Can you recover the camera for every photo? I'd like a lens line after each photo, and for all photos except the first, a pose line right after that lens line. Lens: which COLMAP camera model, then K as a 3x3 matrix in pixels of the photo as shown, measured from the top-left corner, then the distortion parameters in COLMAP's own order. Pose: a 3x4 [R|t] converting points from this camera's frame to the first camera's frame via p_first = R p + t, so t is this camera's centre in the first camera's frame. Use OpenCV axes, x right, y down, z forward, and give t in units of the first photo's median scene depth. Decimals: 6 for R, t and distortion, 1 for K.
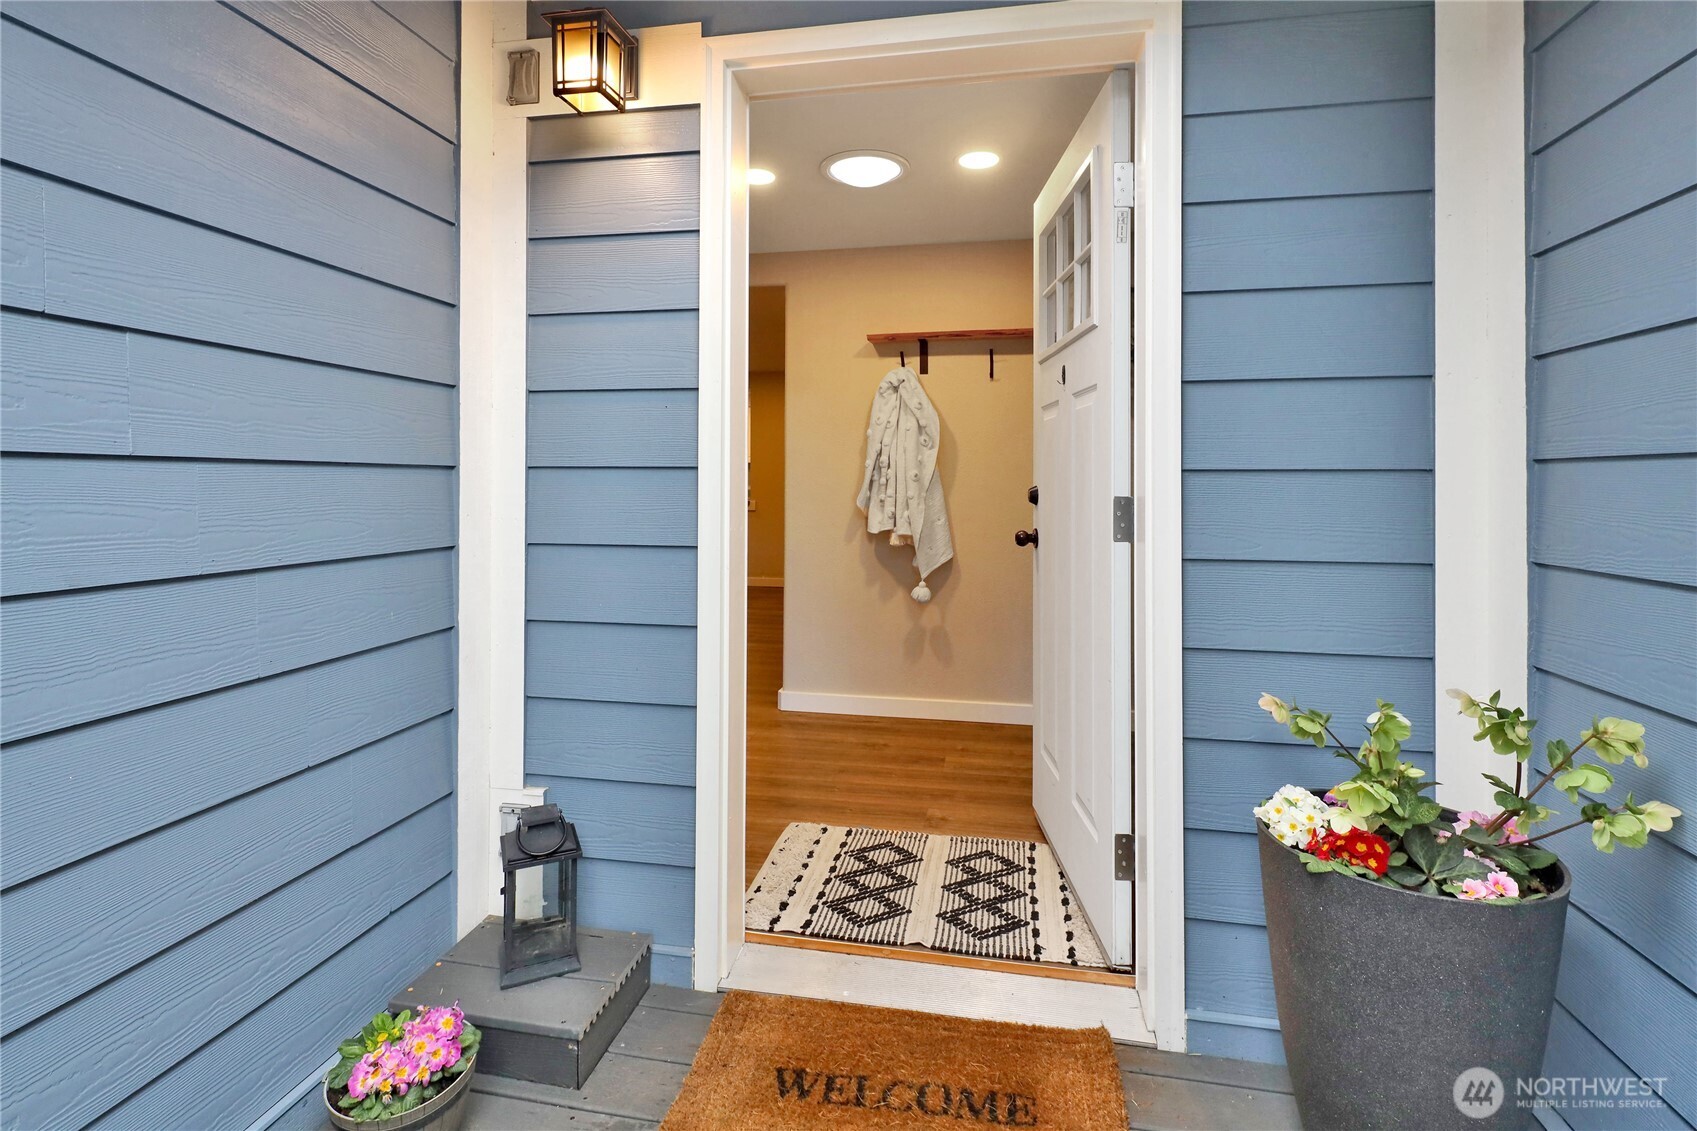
lens RADIAL K [[835.1, 0, 844.2], [0, 835.1, 474.4], [0, 0, 1]] dist [-0.000118, -0.000007]
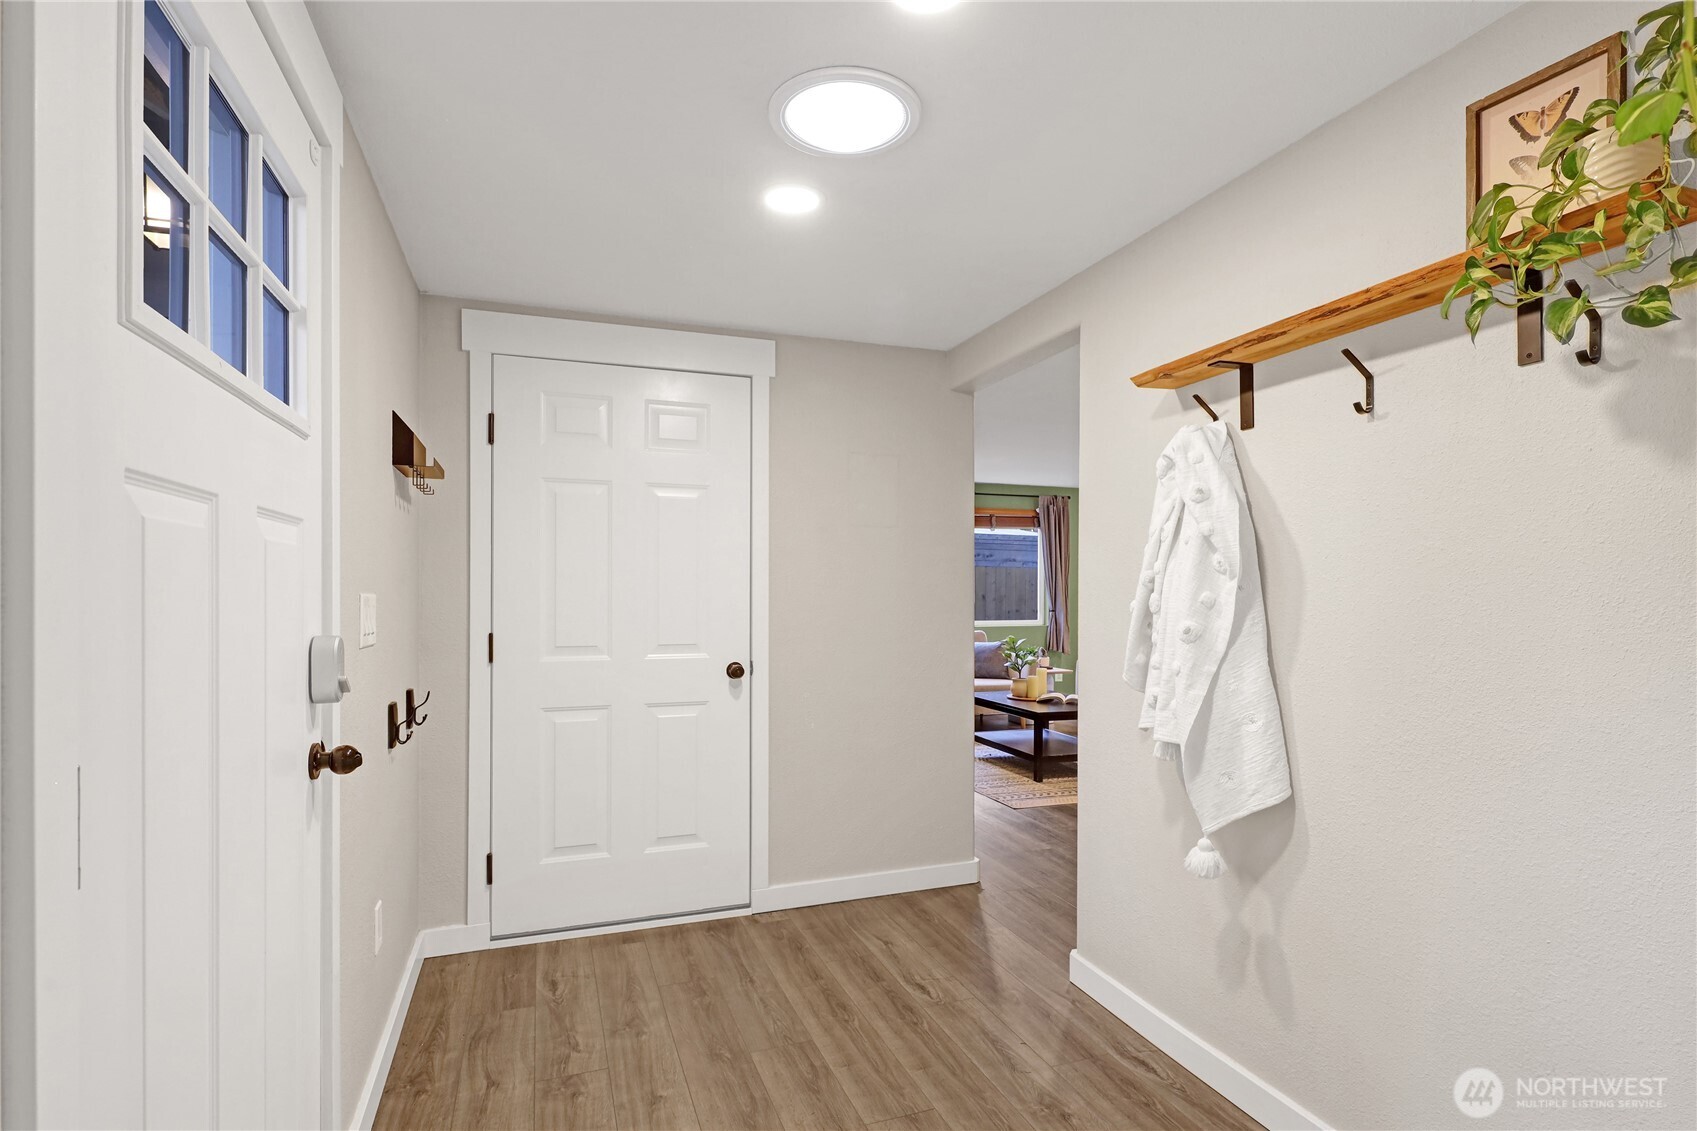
lens RADIAL K [[835.1, 0, 847.2], [0, 835.1, 583.3], [0, 0, 1]] dist [-0.000118, -0.000007]
pose [[0.516640, -0.010929, -0.856133, 0.406577], [0.005251, 0.999940, -0.009595, -0.022942], [0.856186, 0.000461, 0.516667, 0.533373]]
